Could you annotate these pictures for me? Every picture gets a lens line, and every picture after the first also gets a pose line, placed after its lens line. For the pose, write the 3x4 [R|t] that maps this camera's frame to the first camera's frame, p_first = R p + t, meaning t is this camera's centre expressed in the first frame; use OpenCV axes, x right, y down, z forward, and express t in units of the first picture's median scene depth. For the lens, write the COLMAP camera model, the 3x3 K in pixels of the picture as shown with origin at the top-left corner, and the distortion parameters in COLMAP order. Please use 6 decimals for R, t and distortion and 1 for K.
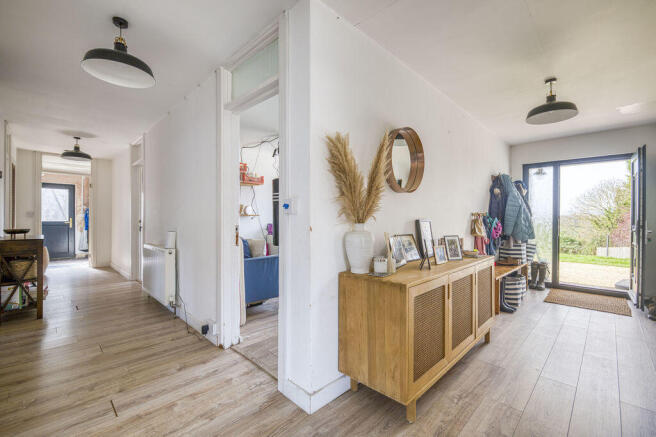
lens RADIAL K [[285.0, 0, 329.7], [0, 285.0, 219.5], [0, 0, 1]] dist [-0.000622, 0.000357]
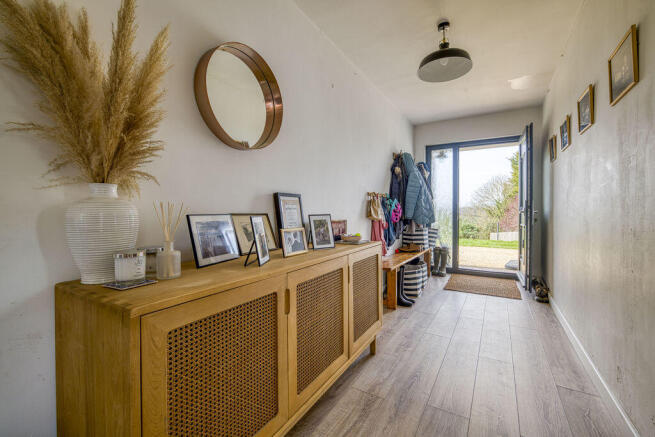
lens RADIAL K [[284.6, 0, 329.5], [0, 284.6, 212.9], [0, 0, 1]] dist [-0.000622, 0.000357]
pose [[0.971433, -0.009018, 0.237142, 0.181720], [0.007763, 0.999950, 0.006226, 0.031481], [-0.237186, -0.004207, 0.971455, 0.197802]]
